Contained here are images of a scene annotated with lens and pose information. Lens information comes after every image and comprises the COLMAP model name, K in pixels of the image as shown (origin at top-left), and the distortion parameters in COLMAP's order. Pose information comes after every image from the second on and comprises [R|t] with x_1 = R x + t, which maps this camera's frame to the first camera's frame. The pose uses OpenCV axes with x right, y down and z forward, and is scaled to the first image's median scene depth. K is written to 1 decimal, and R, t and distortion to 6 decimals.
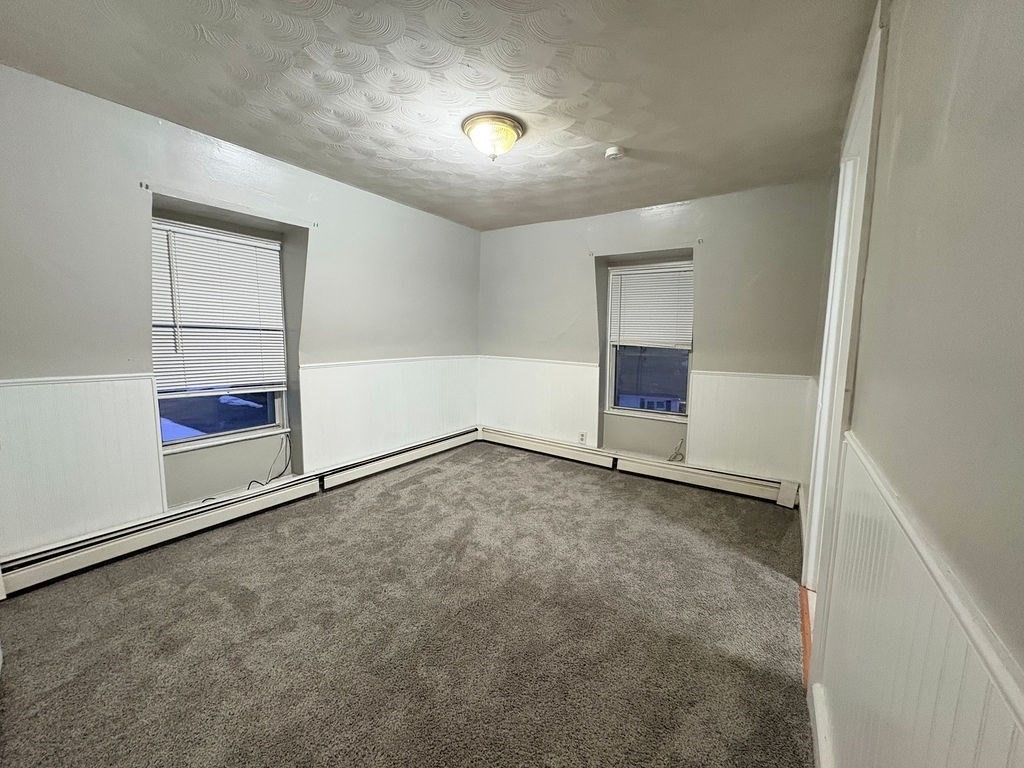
lens RADIAL K [[405.4, 0, 512.0], [0, 405.4, 384.0], [0, 0, 1]] dist [-0.001086, -0.000031]
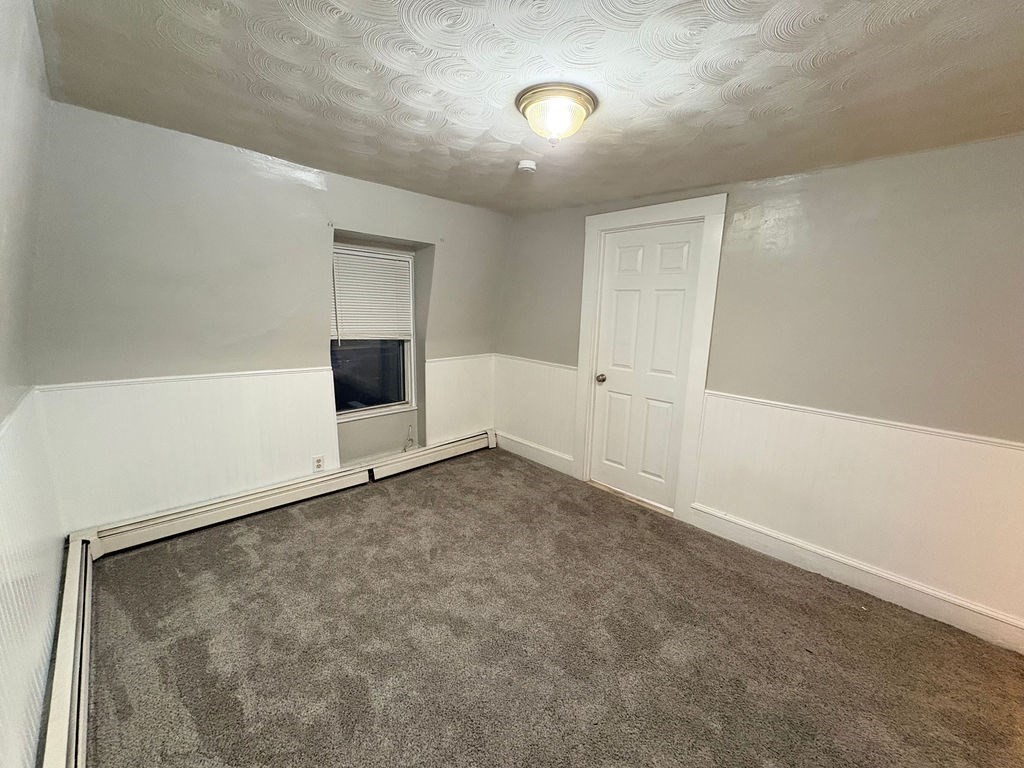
lens RADIAL K [[405.4, 0, 512.0], [0, 405.4, 384.0], [0, 0, 1]] dist [-0.001086, -0.000031]
pose [[0.196416, -0.204147, 0.959033, -0.519863], [0.083175, 0.978029, 0.191156, -0.149066], [-0.976987, 0.042221, 0.209080, 0.535880]]
